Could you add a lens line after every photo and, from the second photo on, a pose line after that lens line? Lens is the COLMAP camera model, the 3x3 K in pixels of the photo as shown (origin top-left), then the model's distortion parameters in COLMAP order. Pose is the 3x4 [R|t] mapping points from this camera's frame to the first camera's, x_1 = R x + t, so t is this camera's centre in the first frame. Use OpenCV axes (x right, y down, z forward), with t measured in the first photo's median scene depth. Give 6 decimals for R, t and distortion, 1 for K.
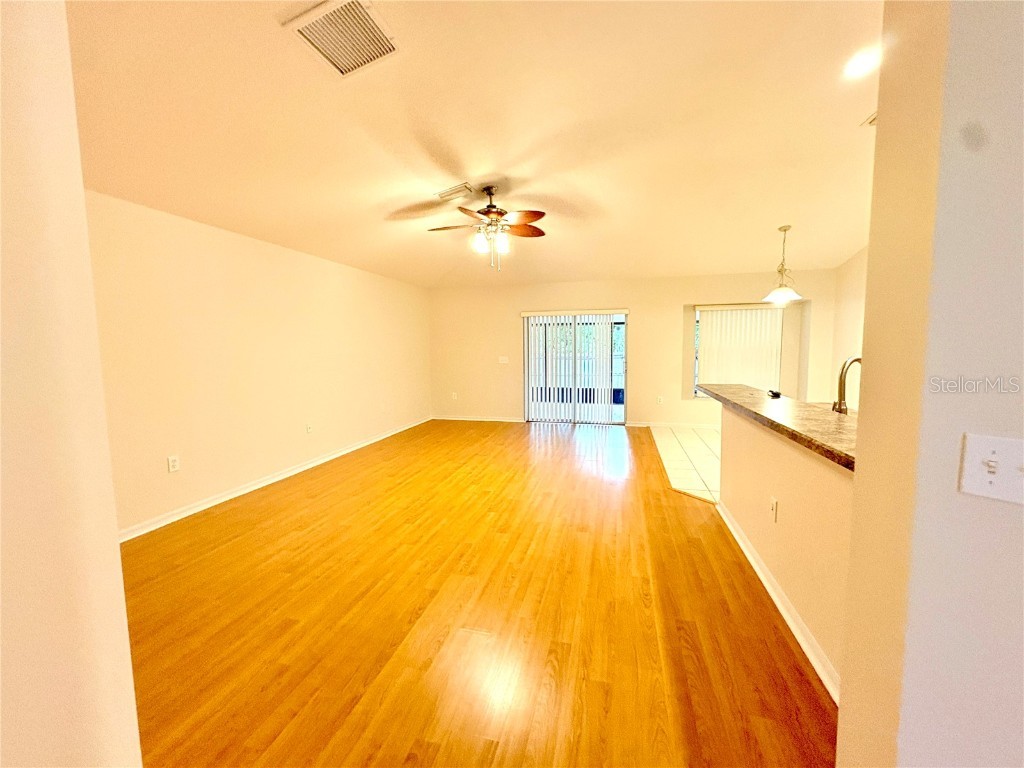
lens RADIAL K [[407.9, 0, 512.0], [0, 407.9, 384.0], [0, 0, 1]] dist [-0.000336, 0.000580]
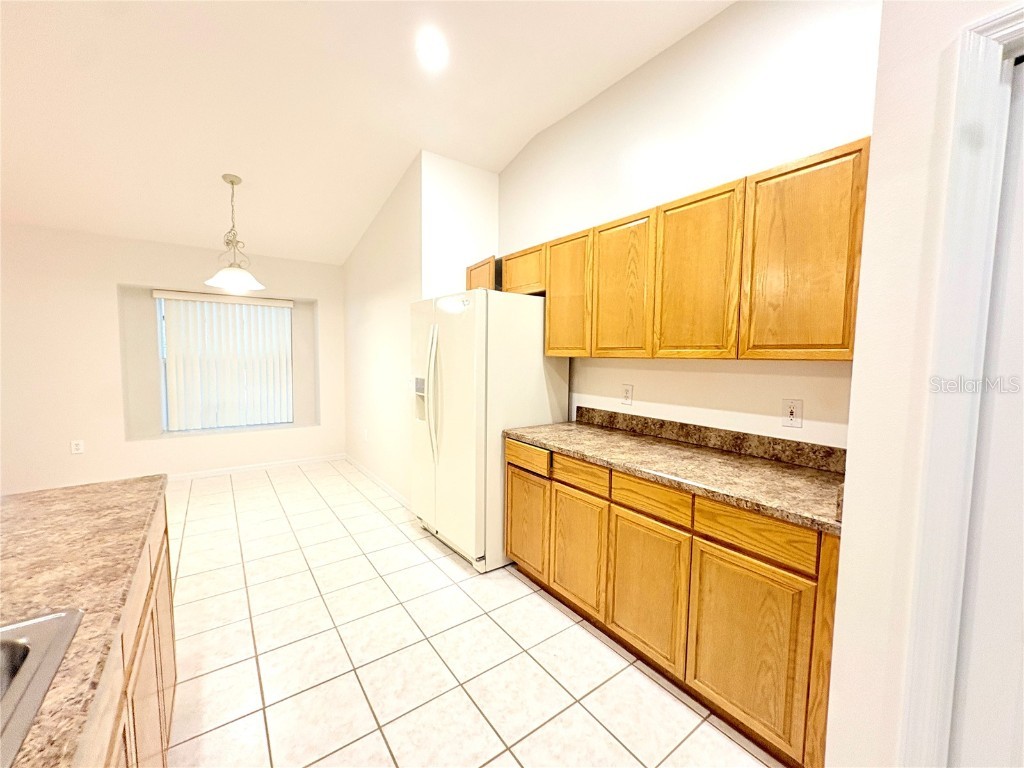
lens RADIAL K [[407.9, 0, 512.0], [0, 407.9, 384.0], [0, 0, 1]] dist [-0.000336, 0.000580]
pose [[0.634145, -0.038247, 0.772268, 0.525452], [0.051703, 0.998638, 0.007003, -0.035316], [-0.771484, 0.035487, 0.635259, 0.286998]]
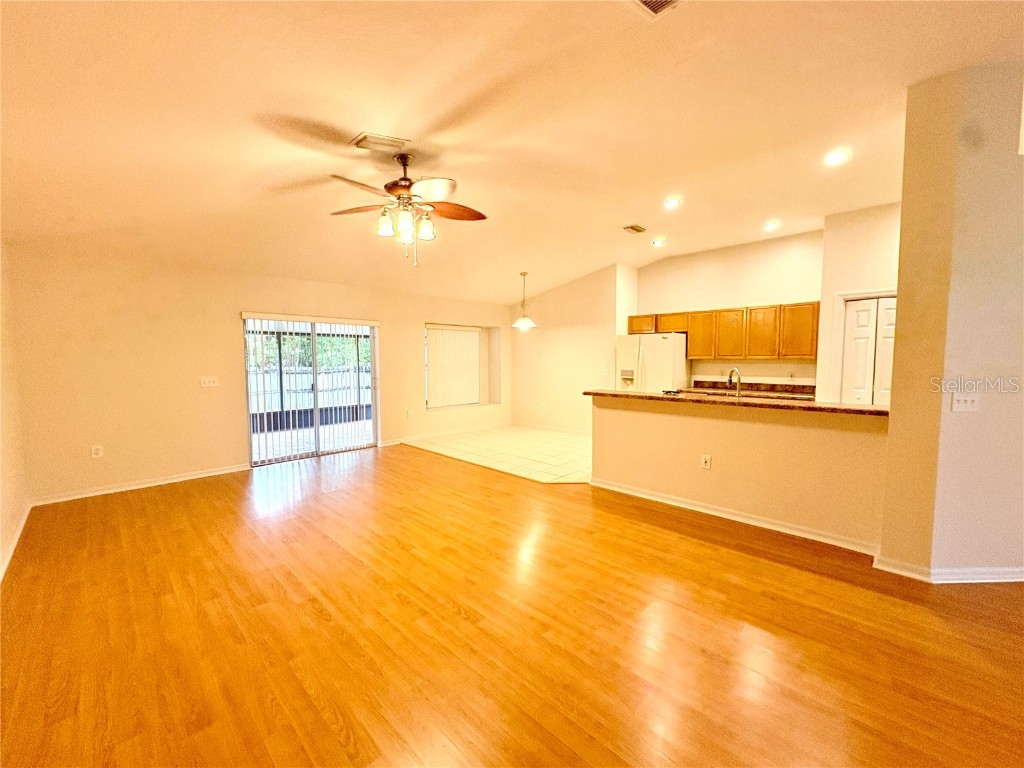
lens RADIAL K [[407.9, 0, 512.0], [0, 407.9, 384.0], [0, 0, 1]] dist [-0.000336, 0.000580]
pose [[0.498110, -0.047900, 0.865790, -0.640576], [0.077128, 0.996963, 0.010784, -0.045756], [-0.863677, 0.061405, 0.500291, 0.468953]]
